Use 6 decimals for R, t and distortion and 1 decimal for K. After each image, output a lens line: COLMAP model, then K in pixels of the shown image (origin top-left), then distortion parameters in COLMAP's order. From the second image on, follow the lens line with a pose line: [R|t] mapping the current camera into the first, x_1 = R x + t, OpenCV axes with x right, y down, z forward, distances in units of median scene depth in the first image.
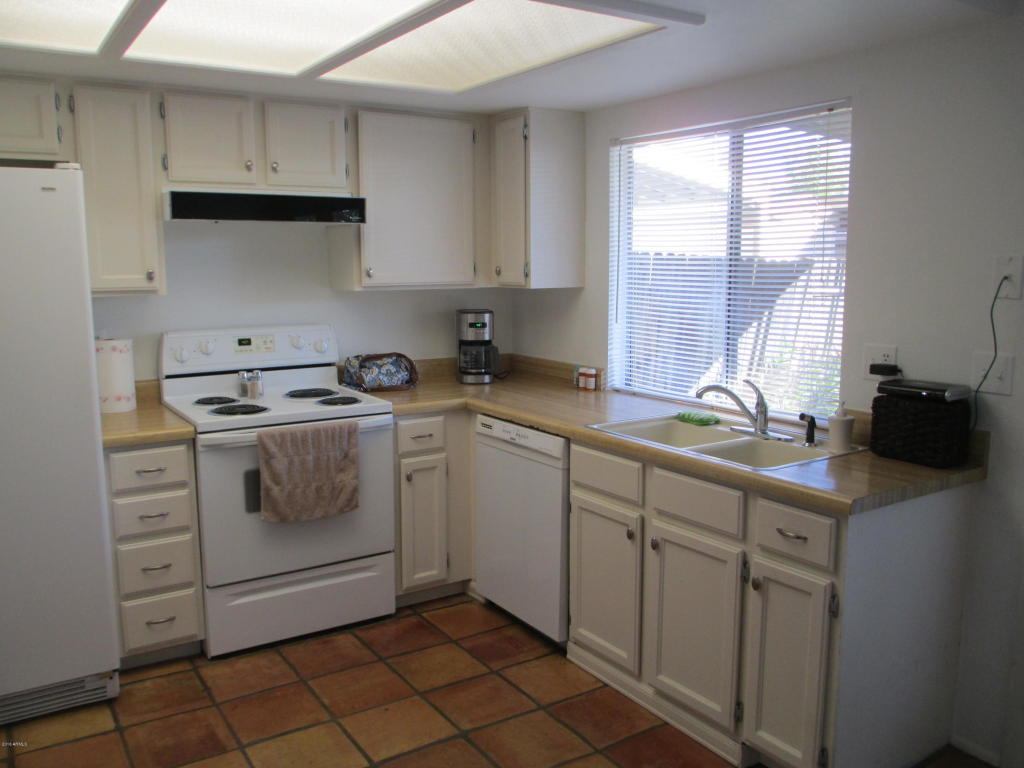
lens RADIAL K [[860.3, 0, 520.5], [0, 860.3, 386.3], [0, 0, 1]] dist [-0.060434, 0.030328]
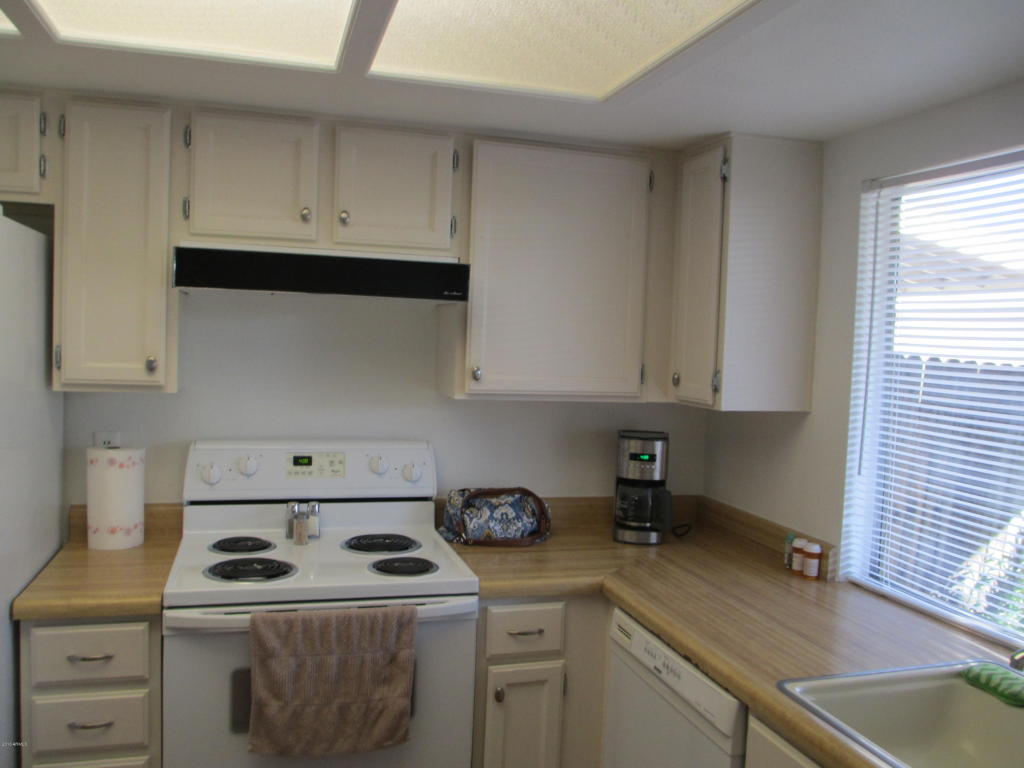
lens RADIAL K [[860.3, 0, 519.1], [0, 860.3, 388.0], [0, 0, 1]] dist [-0.060434, 0.030328]
pose [[0.956850, 0.055376, -0.285258, 0.053600], [-0.082231, 0.993148, -0.083036, -0.070602], [0.278705, 0.102910, 0.954847, 0.375292]]
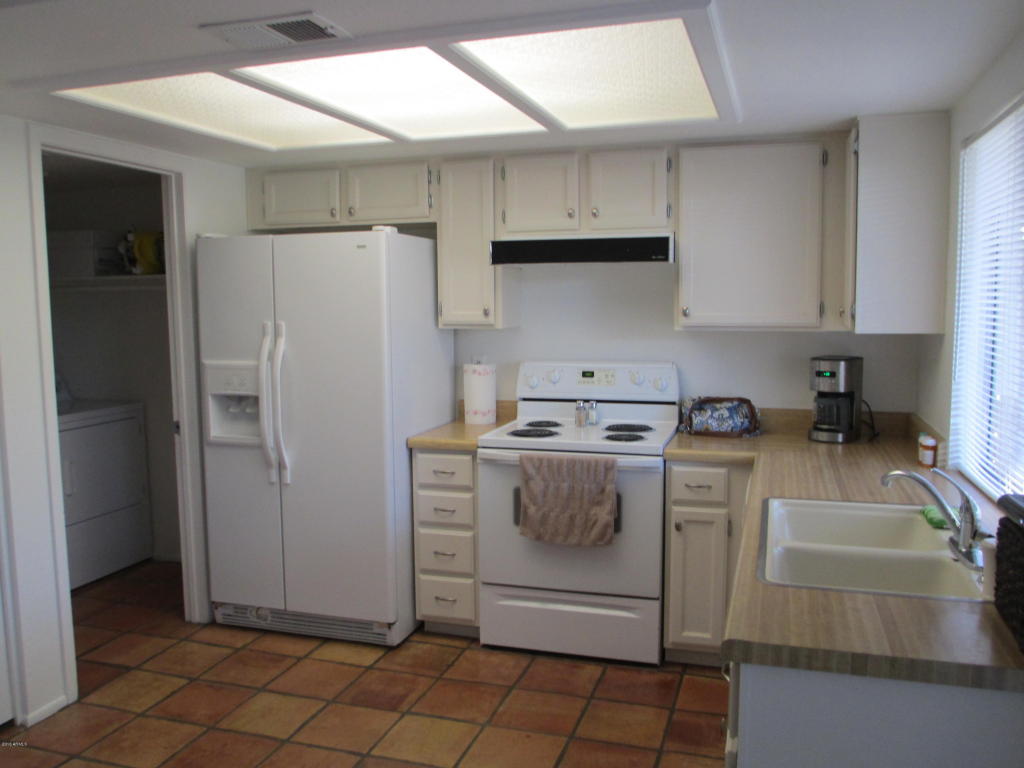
lens RADIAL K [[860.3, 0, 514.9], [0, 860.3, 388.1], [0, 0, 1]] dist [-0.060434, 0.030328]
pose [[0.632865, 0.075921, -0.770531, 0.478513], [-0.108443, 0.994063, 0.008878, -0.035484], [0.766630, 0.077940, 0.637341, 0.246158]]
